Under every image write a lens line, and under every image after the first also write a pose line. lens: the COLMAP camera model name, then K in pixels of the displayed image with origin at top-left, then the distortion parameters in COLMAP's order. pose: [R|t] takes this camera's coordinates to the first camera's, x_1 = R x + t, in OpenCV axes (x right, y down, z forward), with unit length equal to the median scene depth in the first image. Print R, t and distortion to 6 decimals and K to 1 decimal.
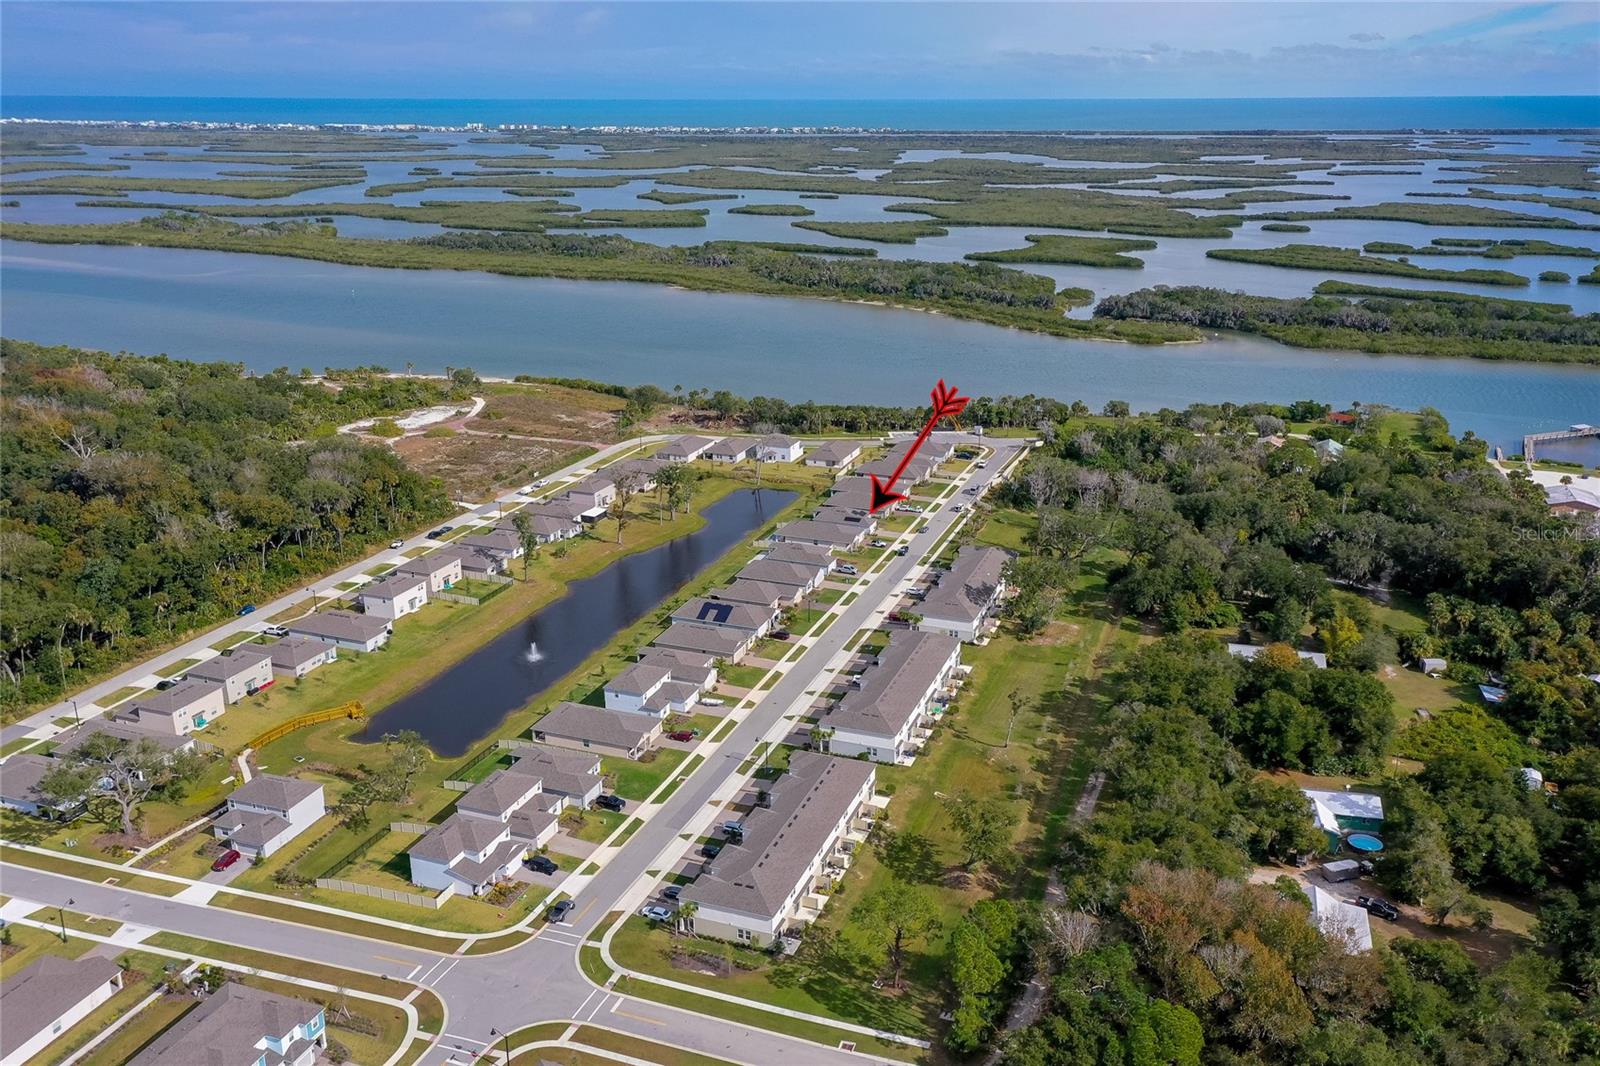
lens RADIAL K [[1339.4, 0, 817.4], [0, 1339.4, 533.3], [0, 0, 1]] dist [0.011156, 0.010553]
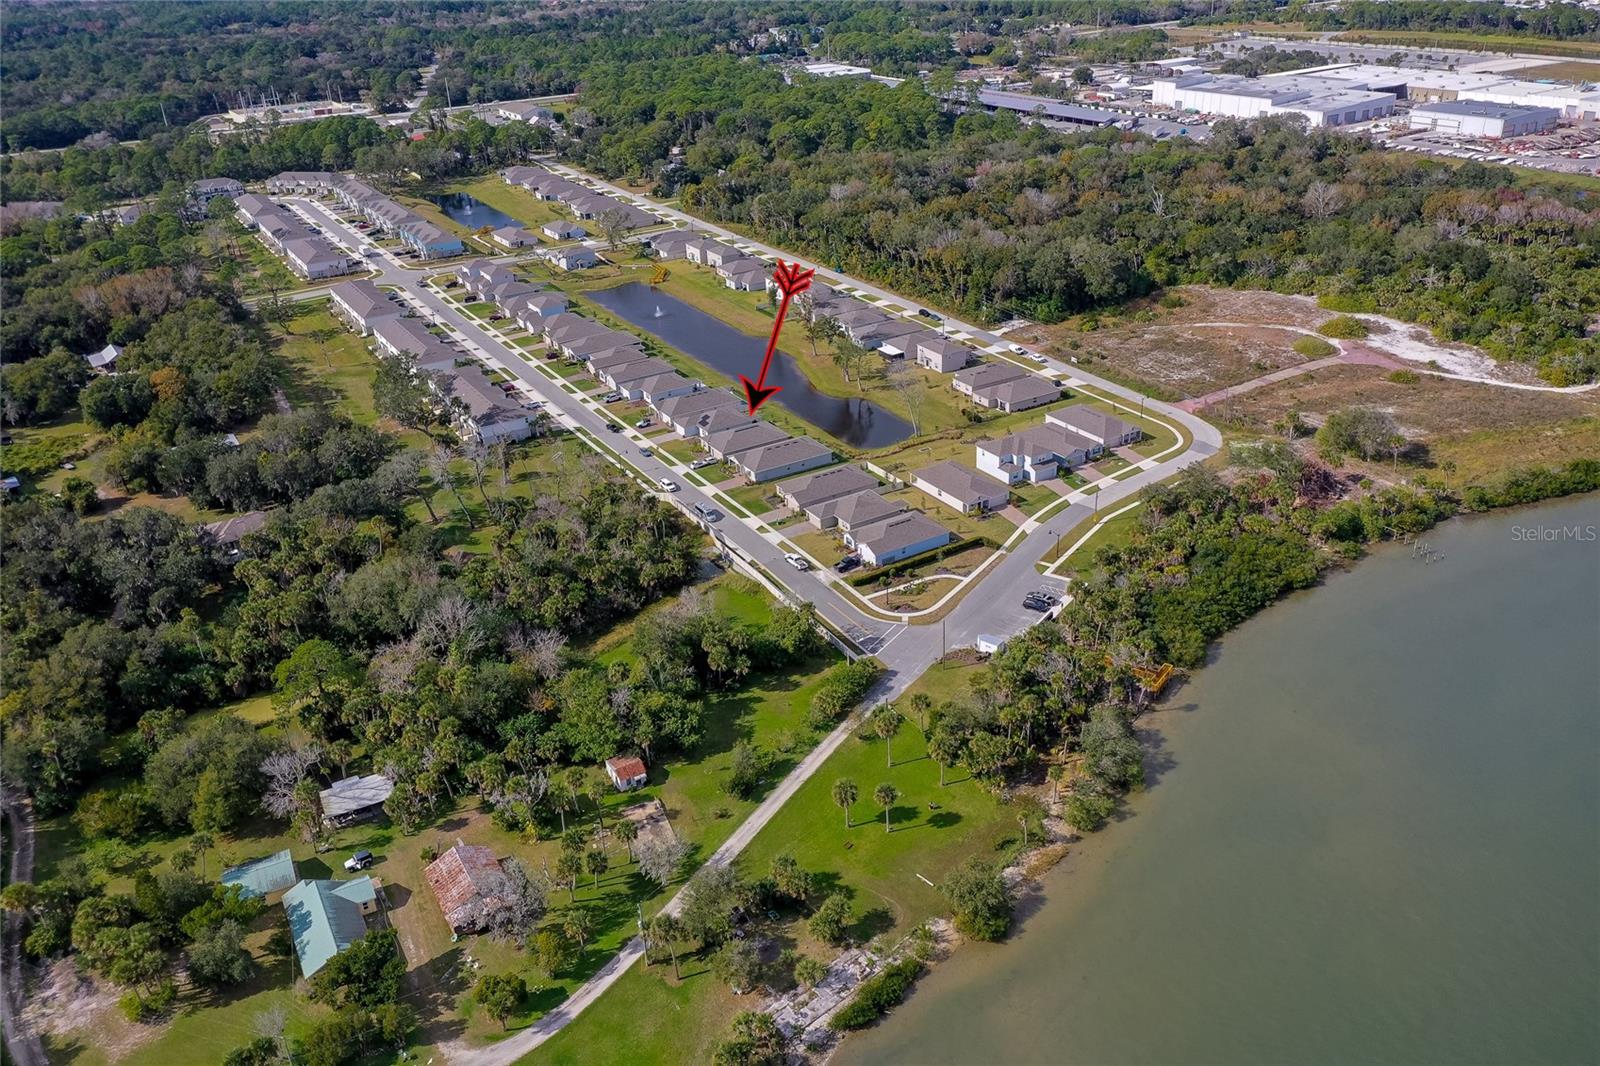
lens RADIAL K [[1274.1, 0, 800.0], [0, 1274.1, 533.0], [0, 0, 1]] dist [0.023704, 0.013120]
pose [[-0.629116, 0.365417, -0.686064, 0.702801], [-0.204334, 0.773826, 0.599534, -0.560612], [0.749974, 0.517362, -0.412159, 1.652458]]
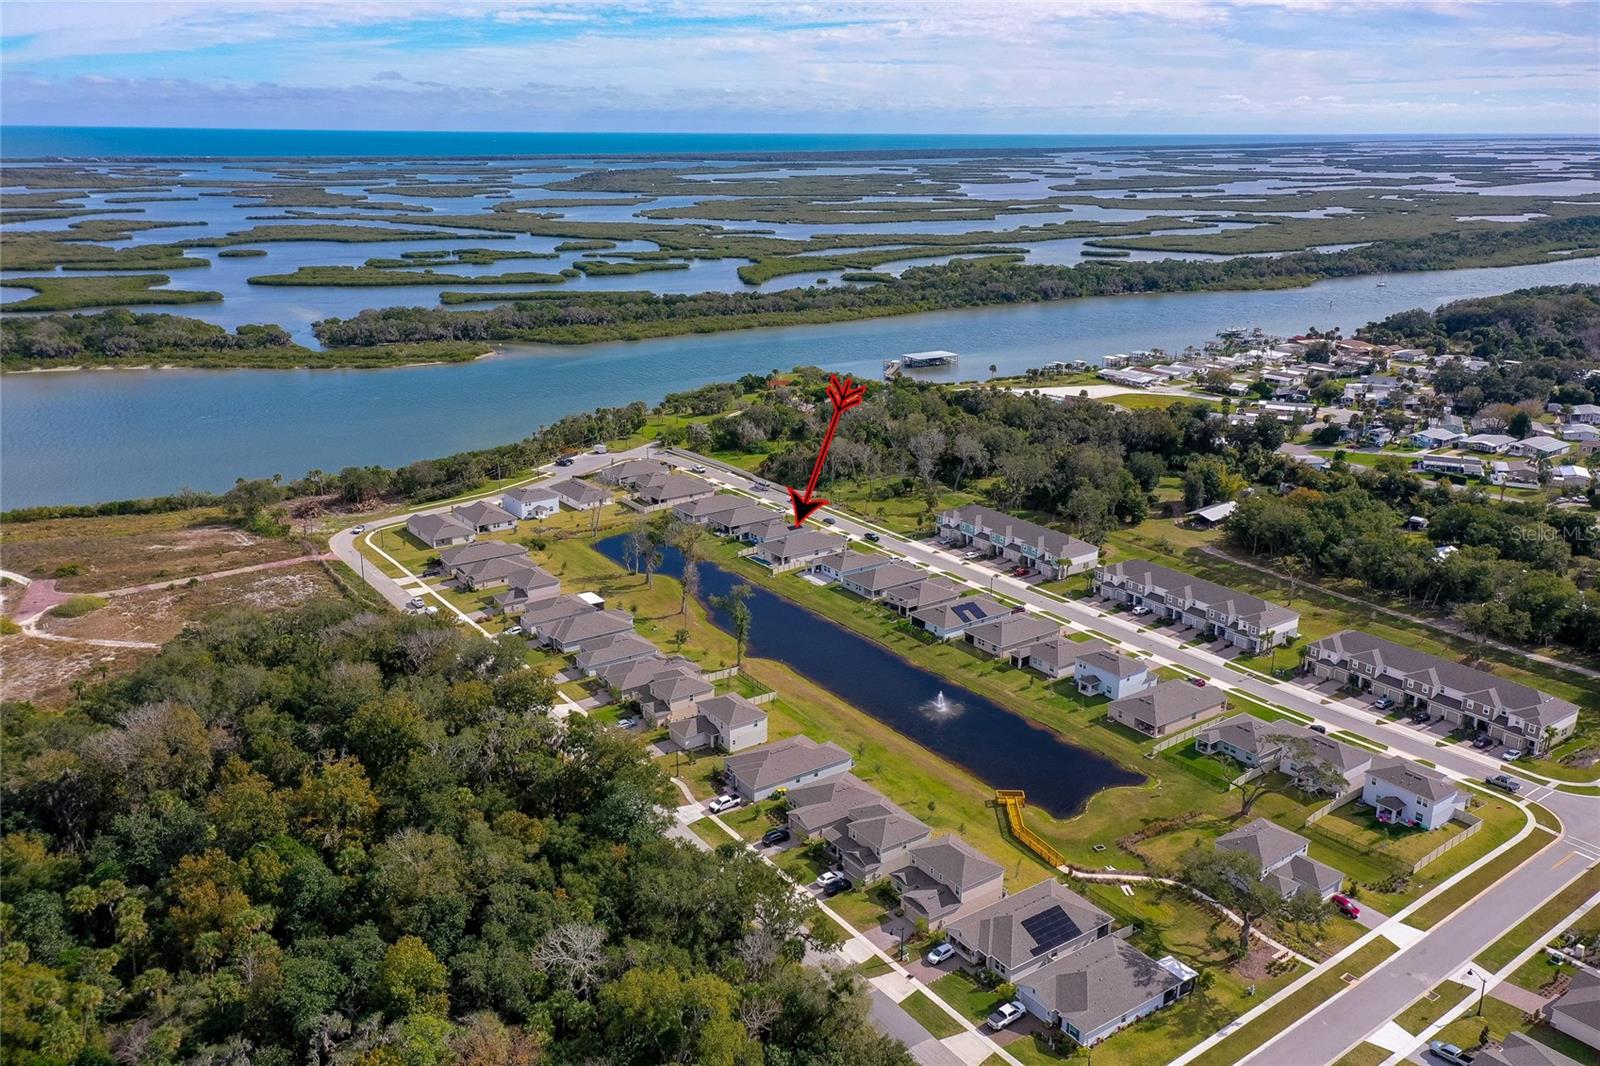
lens RADIAL K [[1274.1, 0, 800.0], [0, 1274.1, 533.0], [0, 0, 1]] dist [0.023704, 0.013120]
pose [[0.562081, -0.247416, 0.789209, -0.836621], [0.253092, 0.959887, 0.120668, -0.138684], [-0.787407, 0.131917, 0.602153, 0.462387]]
